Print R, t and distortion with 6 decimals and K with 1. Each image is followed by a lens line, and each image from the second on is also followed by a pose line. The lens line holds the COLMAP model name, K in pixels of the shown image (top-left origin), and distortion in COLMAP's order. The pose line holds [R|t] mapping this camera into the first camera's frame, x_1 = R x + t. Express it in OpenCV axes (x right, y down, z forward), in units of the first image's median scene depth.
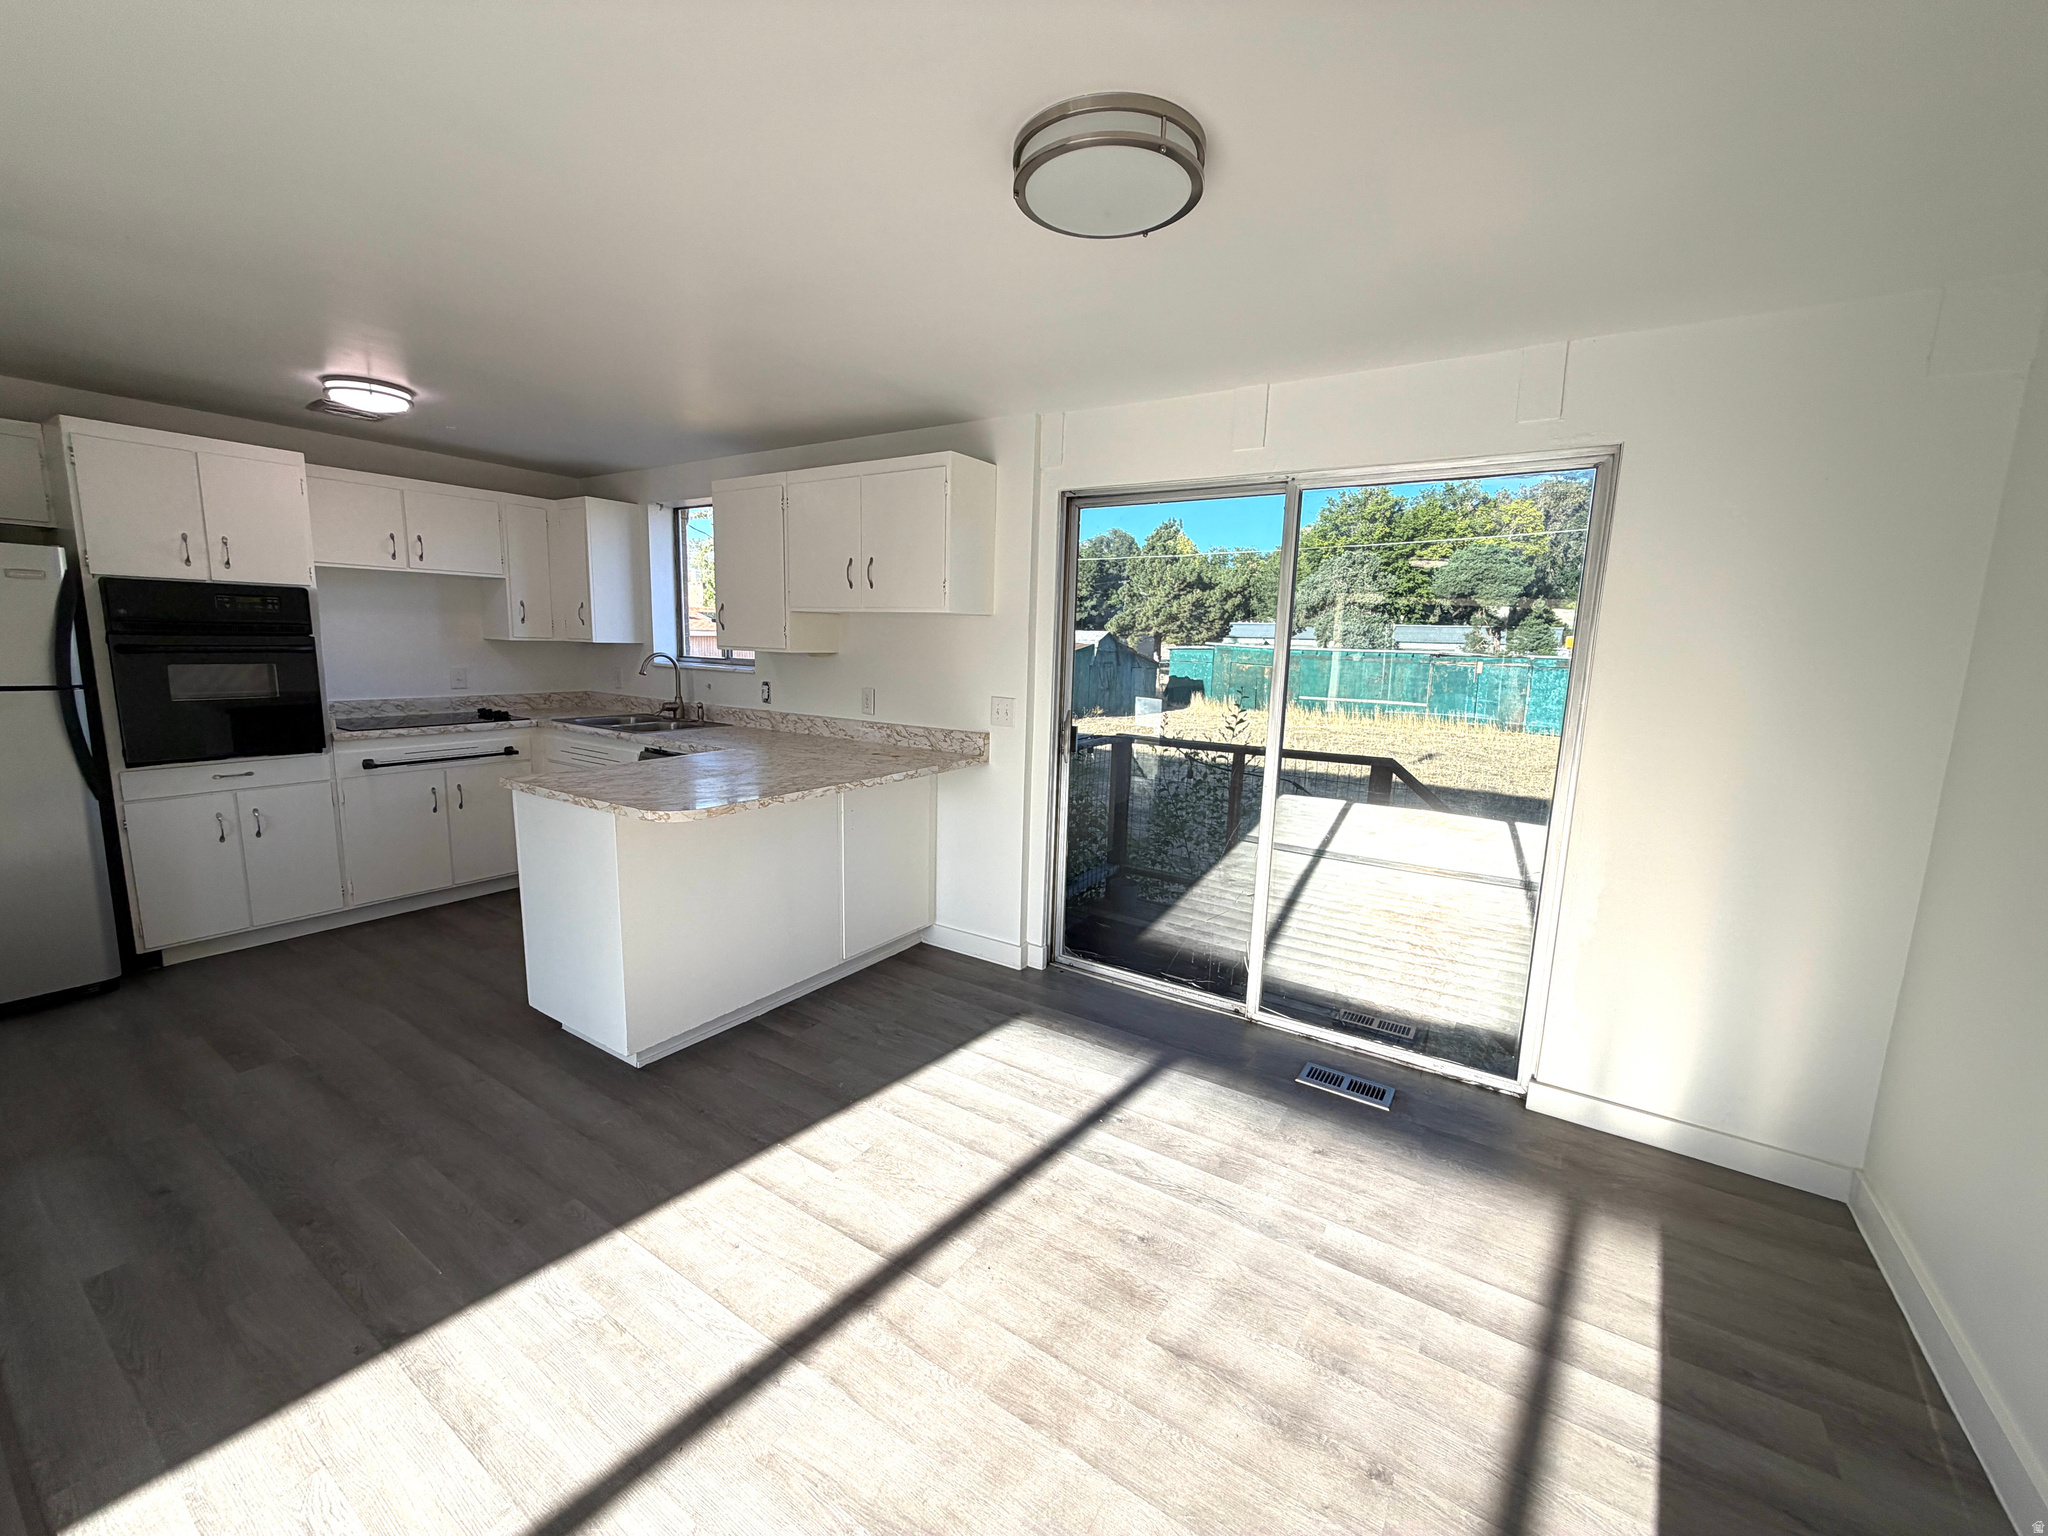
lens RADIAL K [[816.8, 0, 1025.5], [0, 816.8, 768.2], [0, 0, 1]] dist [0.002454, -0.000788]
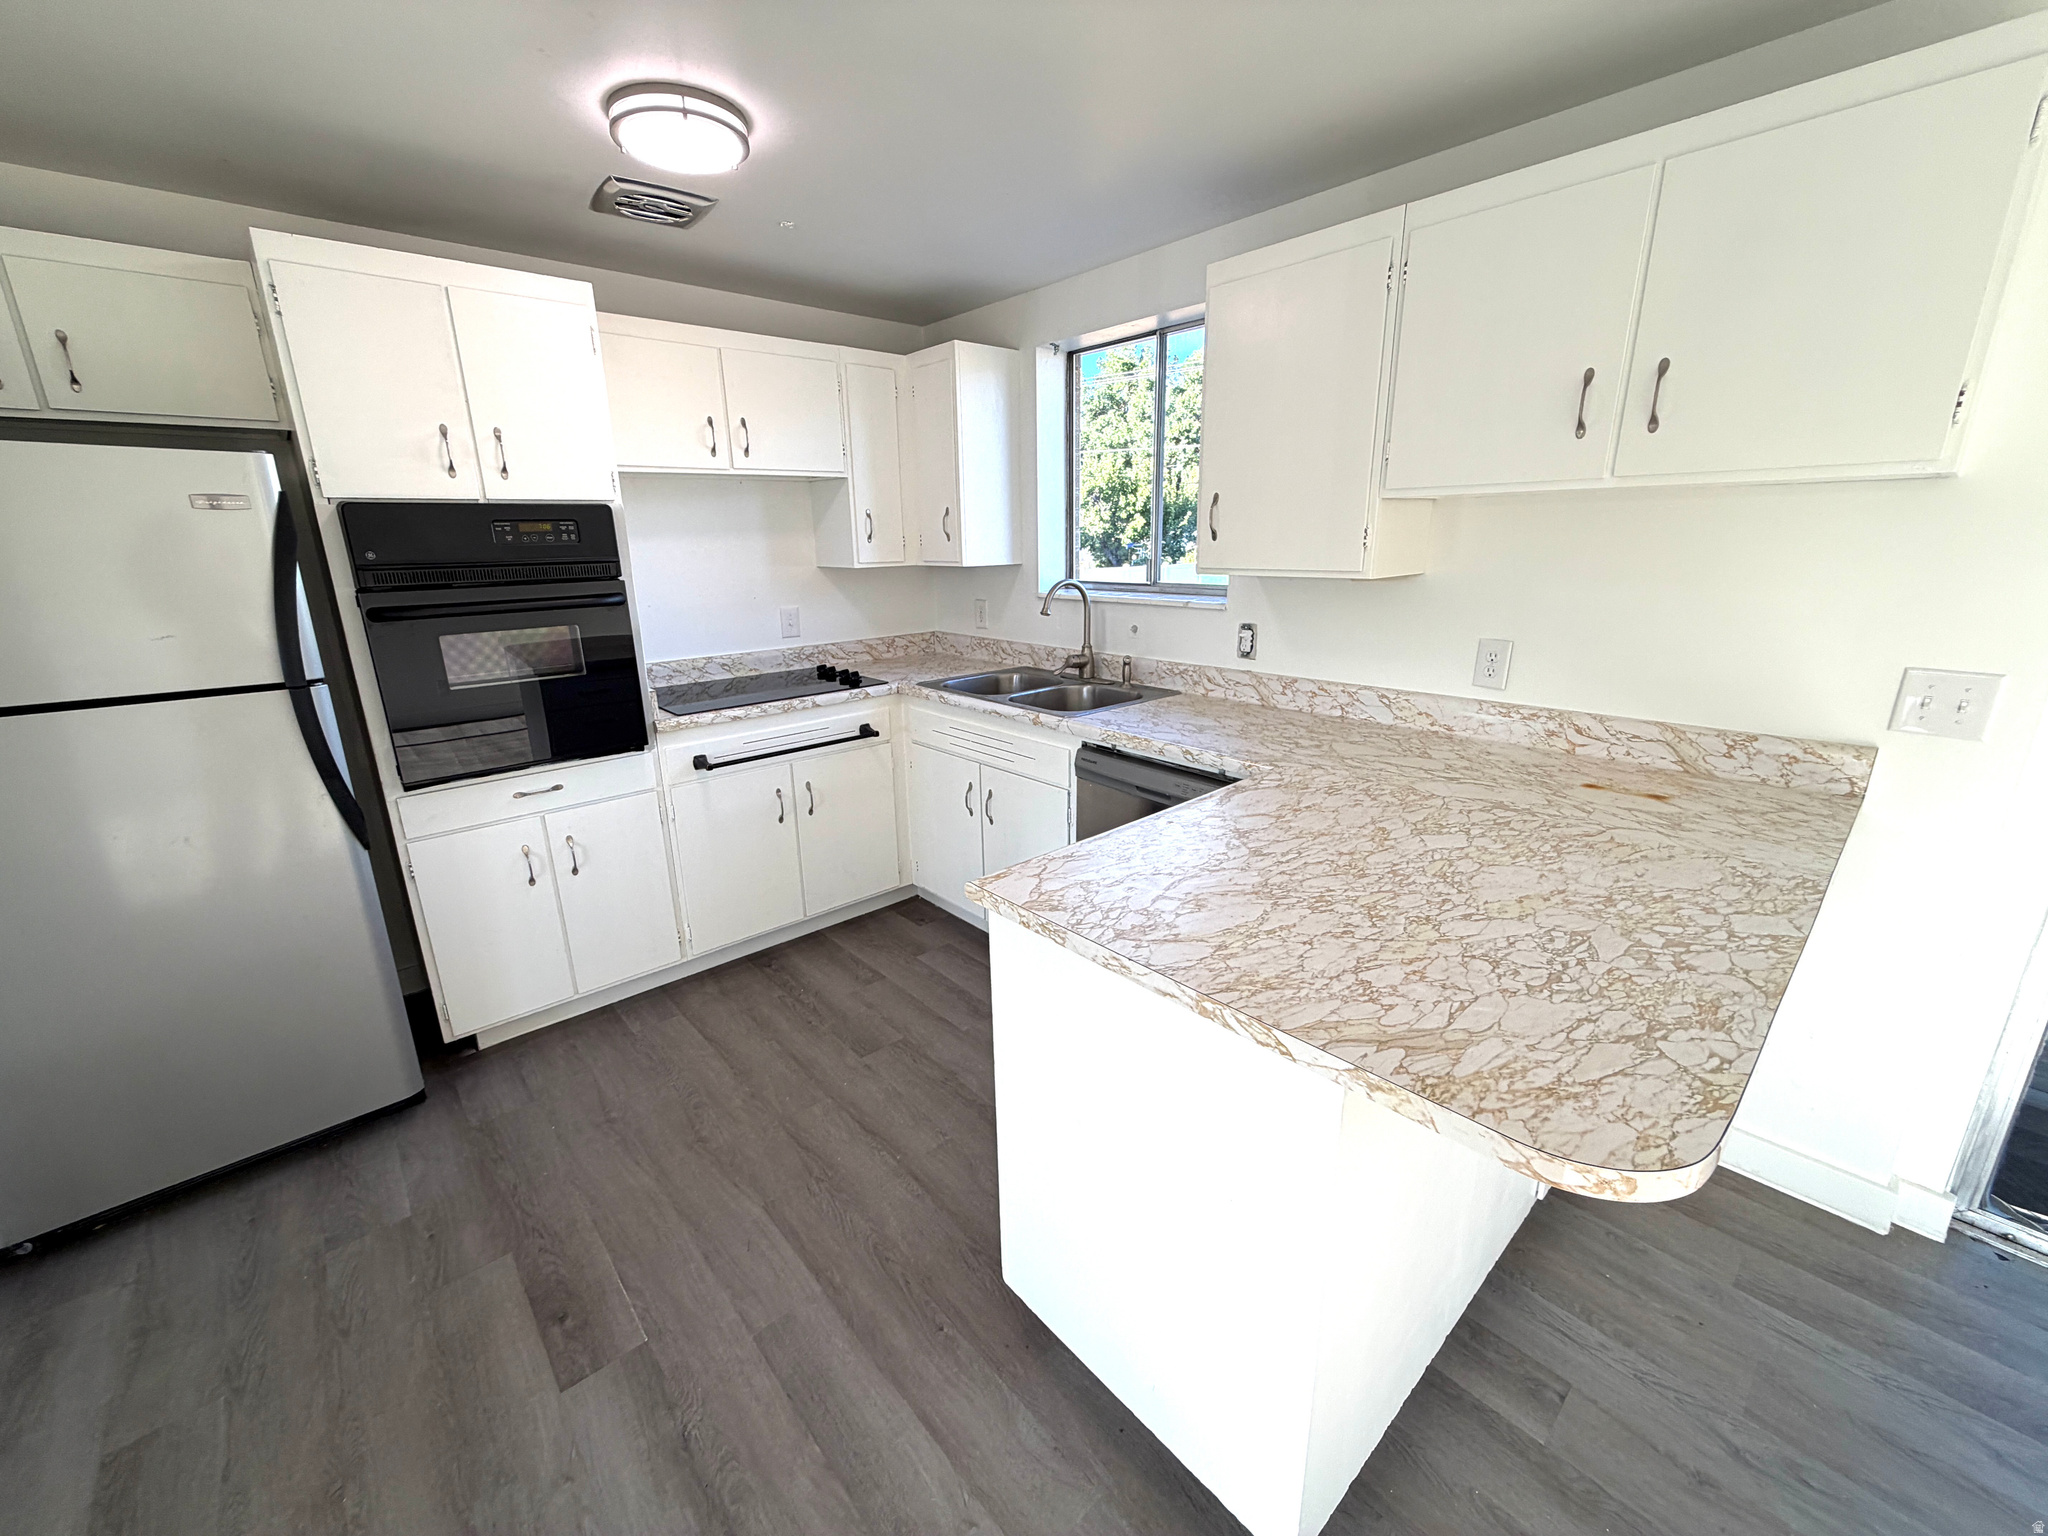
lens RADIAL K [[816.8, 0, 1022.4], [0, 816.8, 765.1], [0, 0, 1]] dist [0.002454, -0.000788]
pose [[0.963716, 0.027183, -0.265543, -0.368007], [0.004153, 0.993154, 0.116739, -0.084999], [0.266899, -0.113606, 0.957005, 0.423274]]
